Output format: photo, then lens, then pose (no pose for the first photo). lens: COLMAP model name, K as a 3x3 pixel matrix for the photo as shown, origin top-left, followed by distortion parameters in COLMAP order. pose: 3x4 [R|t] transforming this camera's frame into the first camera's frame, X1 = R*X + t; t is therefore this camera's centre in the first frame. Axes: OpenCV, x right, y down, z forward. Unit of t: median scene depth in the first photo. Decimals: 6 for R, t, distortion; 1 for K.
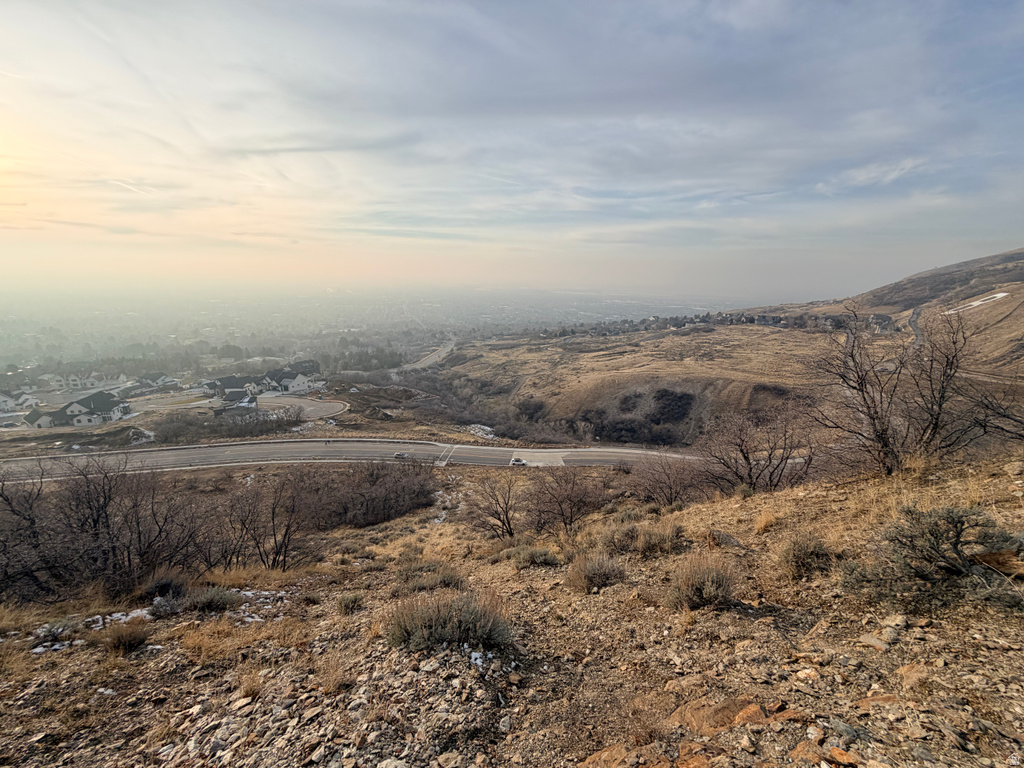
lens RADIAL K [[407.9, 0, 508.5], [0, 407.9, 382.8], [0, 0, 1]] dist [0.000425, 0.000137]
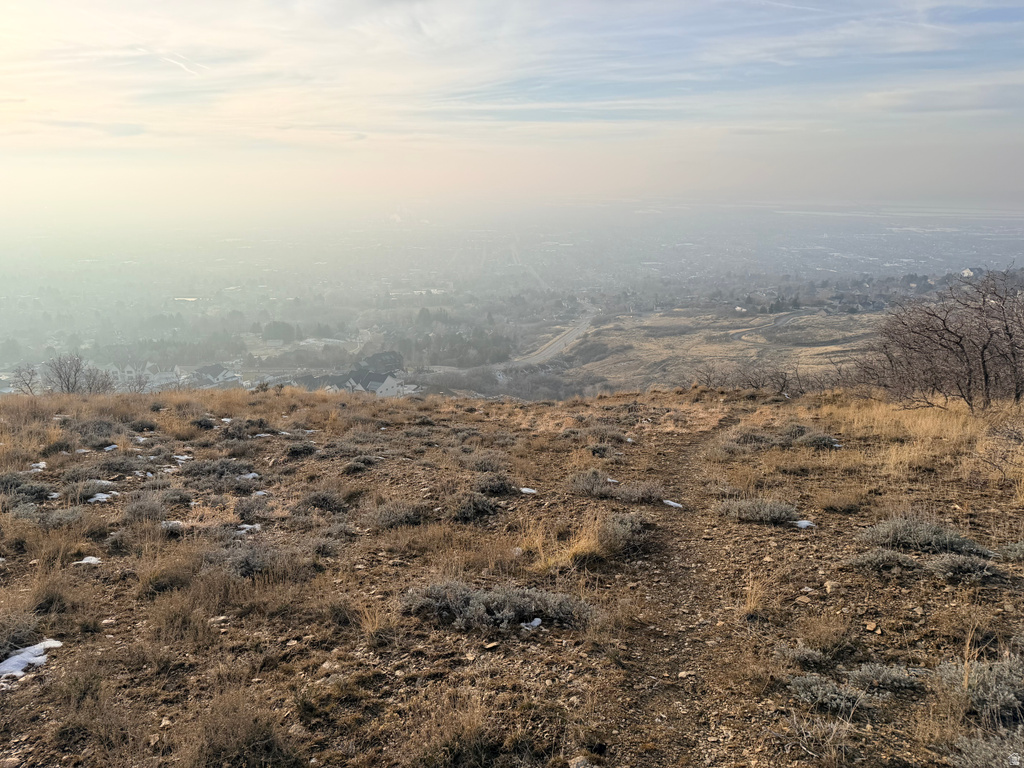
lens RADIAL K [[717.1, 0, 515.1], [0, 717.1, 380.8], [0, 0, 1]] dist [0.070660, -0.075958]
pose [[0.971144, 0.036764, -0.235644, 0.034168], [-0.035230, 0.999322, 0.010718, -0.024106], [0.235878, -0.002107, 0.971780, -0.193666]]
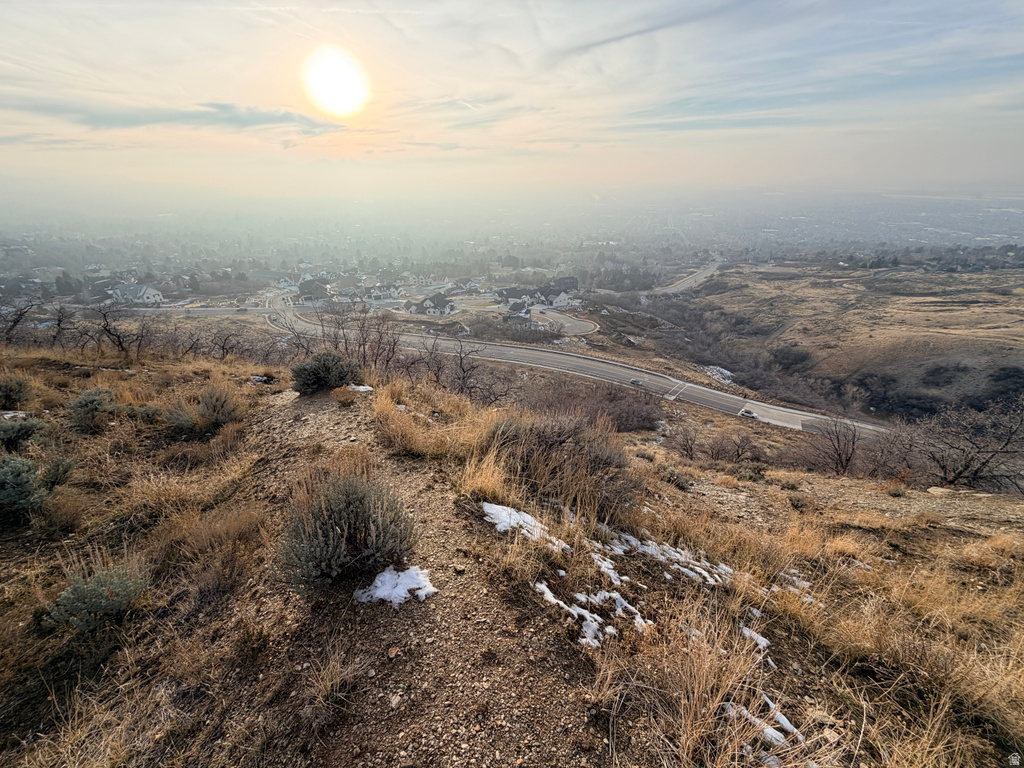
lens RADIAL K [[407.9, 0, 508.8], [0, 407.9, 384.4], [0, 0, 1]] dist [0.000425, 0.000137]
pose [[0.828403, 0.221978, -0.514271, 0.012507], [-0.110464, 0.964835, 0.238519, -0.018889], [0.549132, -0.140781, 0.823793, -0.056320]]
